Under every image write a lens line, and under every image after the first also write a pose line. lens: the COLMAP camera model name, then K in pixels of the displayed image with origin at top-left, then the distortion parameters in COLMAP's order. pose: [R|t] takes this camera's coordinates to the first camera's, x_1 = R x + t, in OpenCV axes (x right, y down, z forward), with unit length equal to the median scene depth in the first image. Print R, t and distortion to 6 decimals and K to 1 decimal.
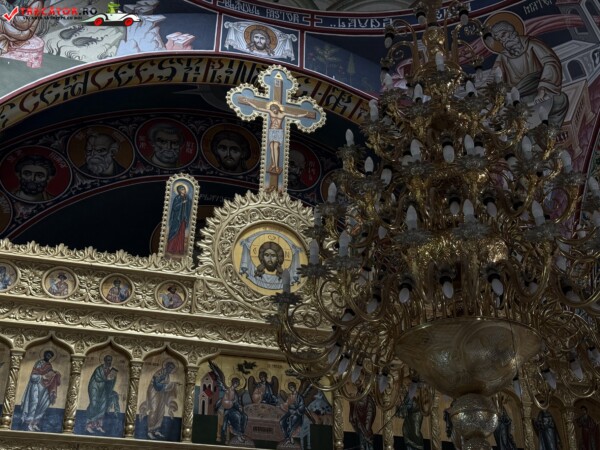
lens RADIAL K [[839.0, 0, 298.7], [0, 839.0, 226.8], [0, 0, 1]] dist [0.121478, 0.000000]
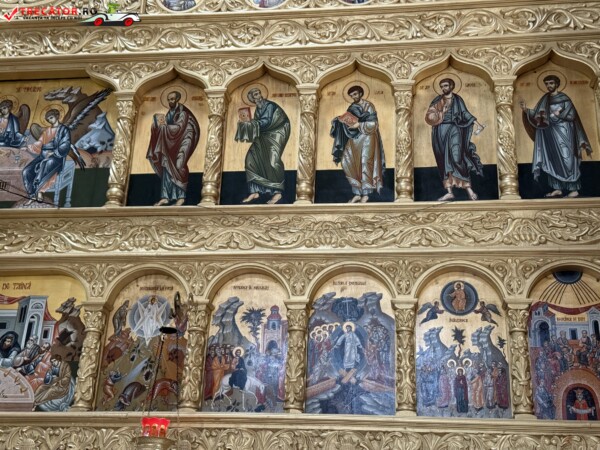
lens RADIAL K [[839.0, 0, 296.1], [0, 839.0, 227.8], [0, 0, 1]] dist [0.121478, 0.000000]
pose [[0.901655, -0.143510, -0.407950, 0.356019], [0.164404, 0.986257, 0.016417, 0.269930], [0.399988, -0.081871, 0.912857, 0.493902]]
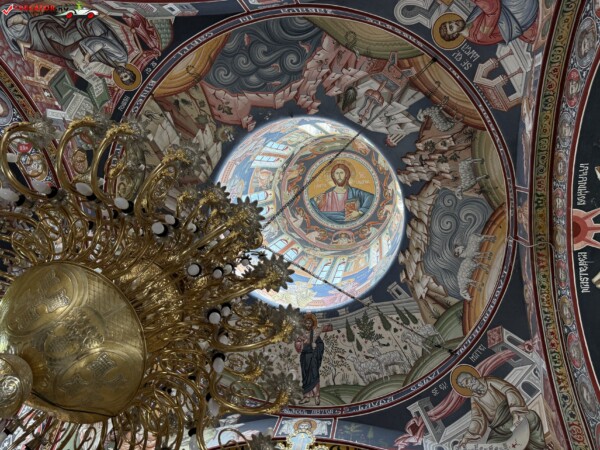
lens RADIAL K [[424.7, 0, 296.0], [0, 424.7, 223.7], [0, 0, 1]] dist [0.052886, -0.062884]
pose [[0.910688, -0.347362, -0.223577, 0.279387], [0.022525, 0.582175, -0.812751, 0.218685], [0.412480, 0.735127, 0.538005, 0.390156]]
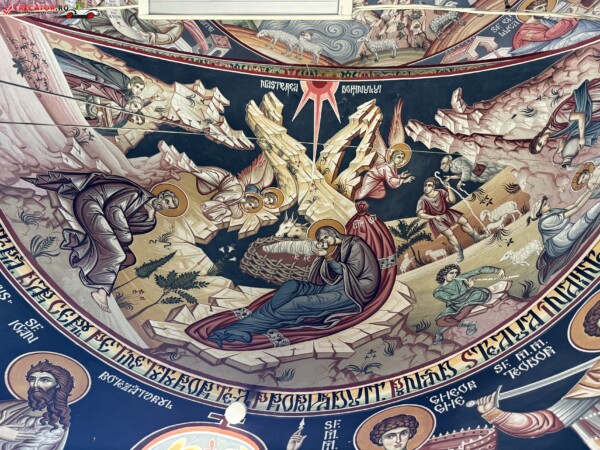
lens RADIAL K [[424.7, 0, 302.9], [0, 424.7, 225.1], [0, 0, 1]] dist [0.052886, -0.062884]
pose [[0.224364, 0.971488, 0.076623, 0.689409], [-0.637413, 0.205775, -0.742537, 0.284891], [-0.737133, 0.117758, 0.665408, 0.509896]]
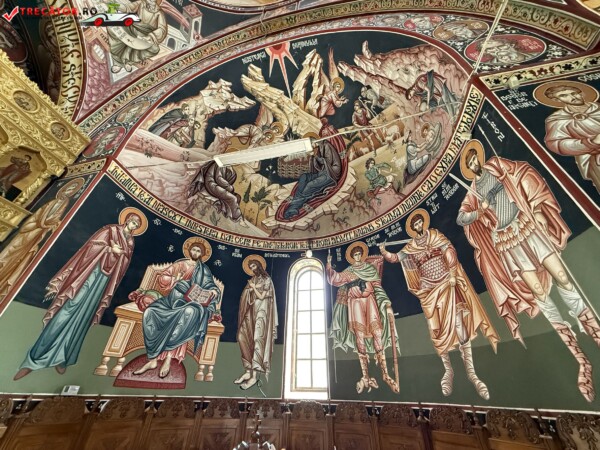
lens RADIAL K [[239.1, 0, 300.0], [0, 239.1, 226.0], [0, 0, 1]] dist [-0.001538, 0.000648]
pose [[0.501929, 0.513921, 0.695667, 0.361717], [-0.458035, 0.840220, -0.290234, 0.228823], [-0.733670, -0.172963, 0.657124, 0.410726]]
